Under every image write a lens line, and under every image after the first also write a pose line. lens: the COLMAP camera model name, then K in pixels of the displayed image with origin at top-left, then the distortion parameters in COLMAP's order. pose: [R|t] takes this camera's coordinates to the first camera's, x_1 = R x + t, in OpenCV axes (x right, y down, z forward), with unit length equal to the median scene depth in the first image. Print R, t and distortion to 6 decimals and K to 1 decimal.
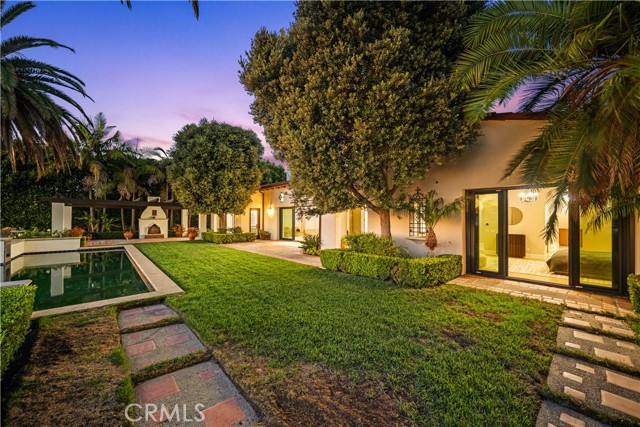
lens RADIAL K [[243.0, 0, 324.0], [0, 243.0, 214.9], [0, 0, 1]] dist [-0.009047, -0.000308]
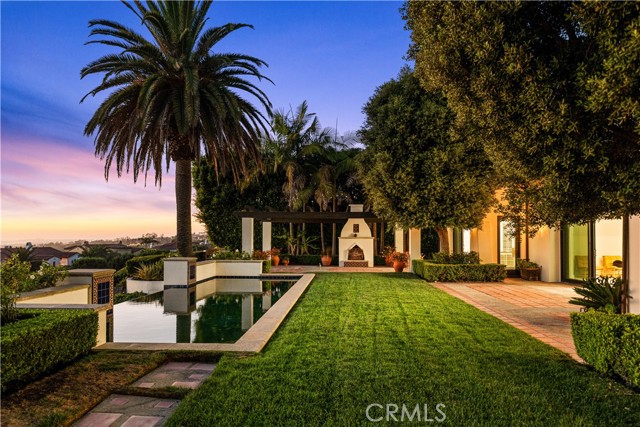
lens RADIAL K [[434.6, 0, 318.0], [0, 434.6, 232.4], [0, 0, 1]] dist [-0.006325, 0.004358]
pose [[0.697429, -0.010422, -0.716578, 0.106667], [0.011874, 0.999925, -0.002986, 0.005942], [0.716555, -0.006426, 0.697501, 0.112485]]
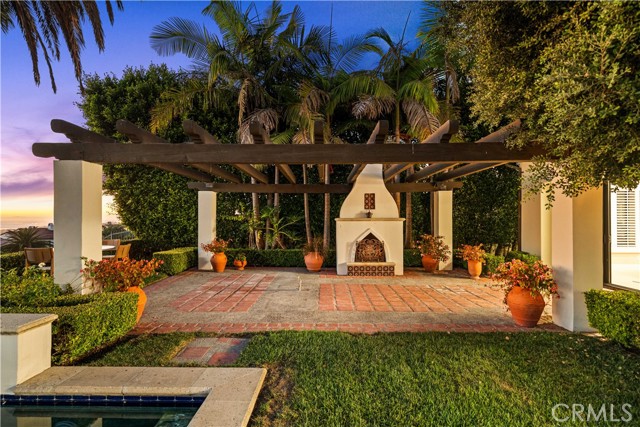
lens RADIAL K [[323.3, 0, 319.2], [0, 323.3, 213.1], [0, 0, 1]] dist [0.003793, 0.000732]
pose [[0.714295, -0.013149, -0.699722, -0.538953], [0.016171, 0.999867, -0.002282, 0.010261], [0.699658, -0.009685, 0.714412, 0.776784]]
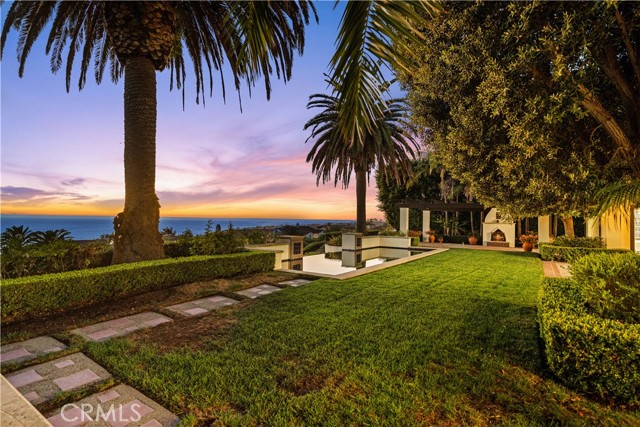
lens RADIAL K [[323.3, 0, 315.6], [0, 323.3, 210.7], [0, 0, 1]] dist [0.003793, 0.000732]
pose [[0.225687, -0.027239, -0.973819, 0.307505], [-0.002596, 0.999589, -0.028562, 0.009164], [0.974196, 0.008974, 0.225523, 0.171010]]
